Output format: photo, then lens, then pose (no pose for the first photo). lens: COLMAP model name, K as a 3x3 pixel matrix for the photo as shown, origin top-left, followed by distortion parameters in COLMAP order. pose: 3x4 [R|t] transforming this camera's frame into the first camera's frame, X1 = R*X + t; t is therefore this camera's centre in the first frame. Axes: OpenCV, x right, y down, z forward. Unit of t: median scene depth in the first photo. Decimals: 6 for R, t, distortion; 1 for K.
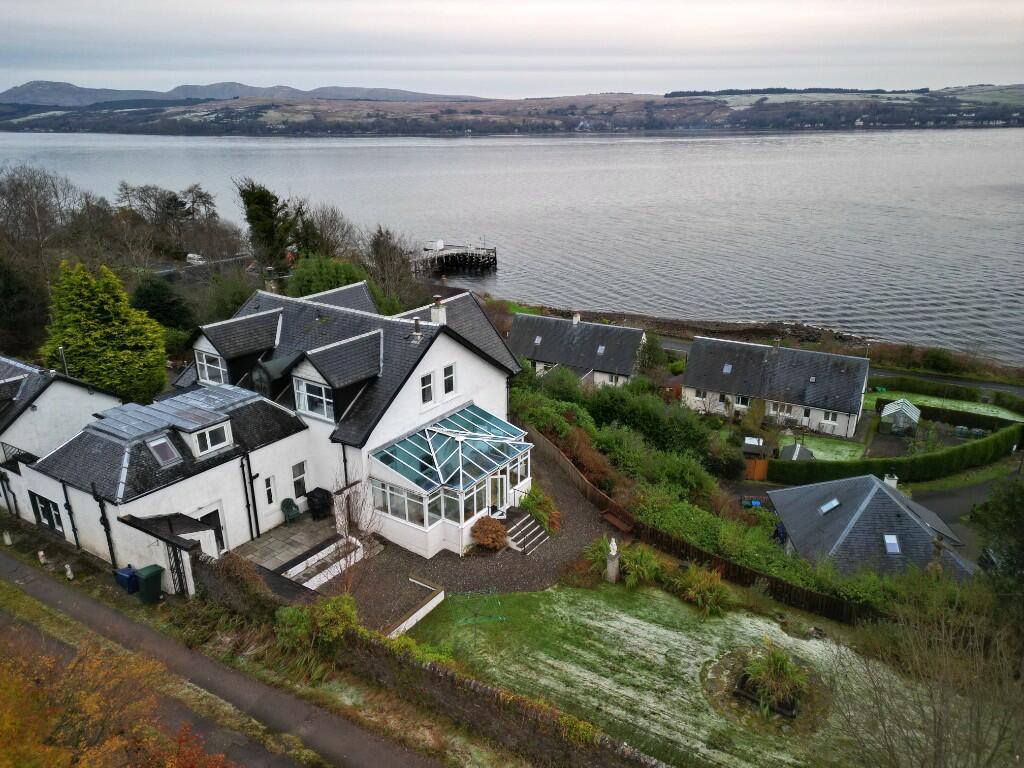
lens RADIAL K [[709.0, 0, 508.8], [0, 709.0, 385.0], [0, 0, 1]] dist [0.037473, -0.016353]
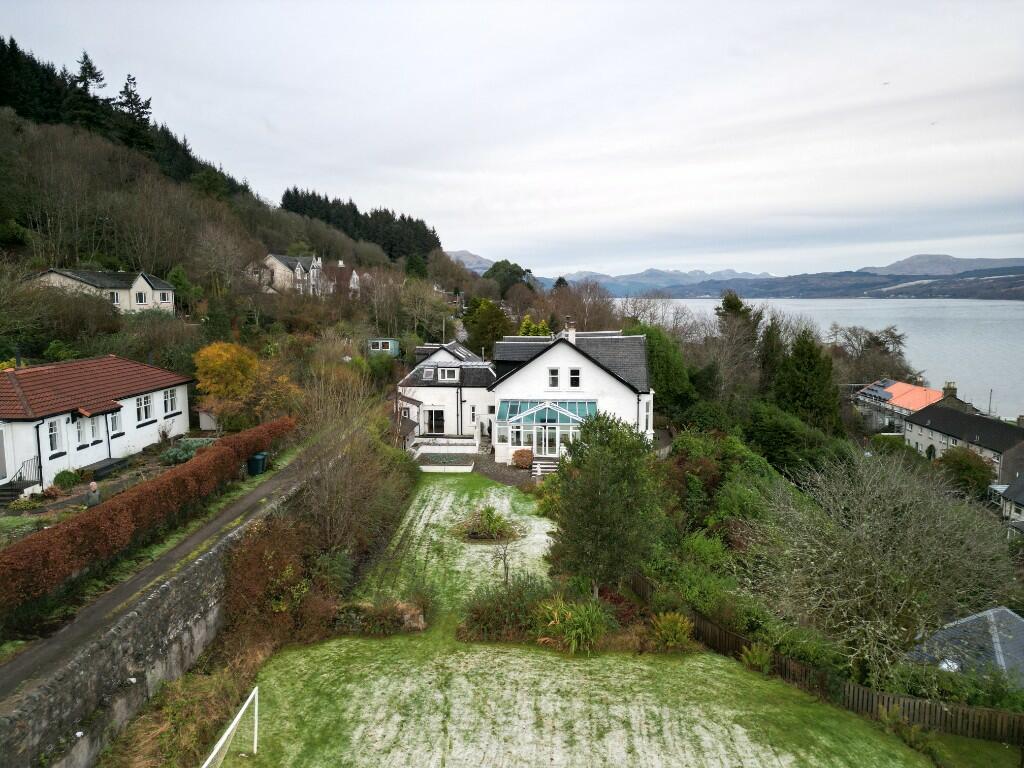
lens RADIAL K [[709.0, 0, 512.5], [0, 709.0, 384.2], [0, 0, 1]] dist [0.037473, -0.016353]
pose [[0.494395, 0.112563, -0.861918, 1.358035], [-0.297889, 0.953475, -0.046349, 0.134540], [0.816600, 0.279671, 0.504924, 0.128450]]
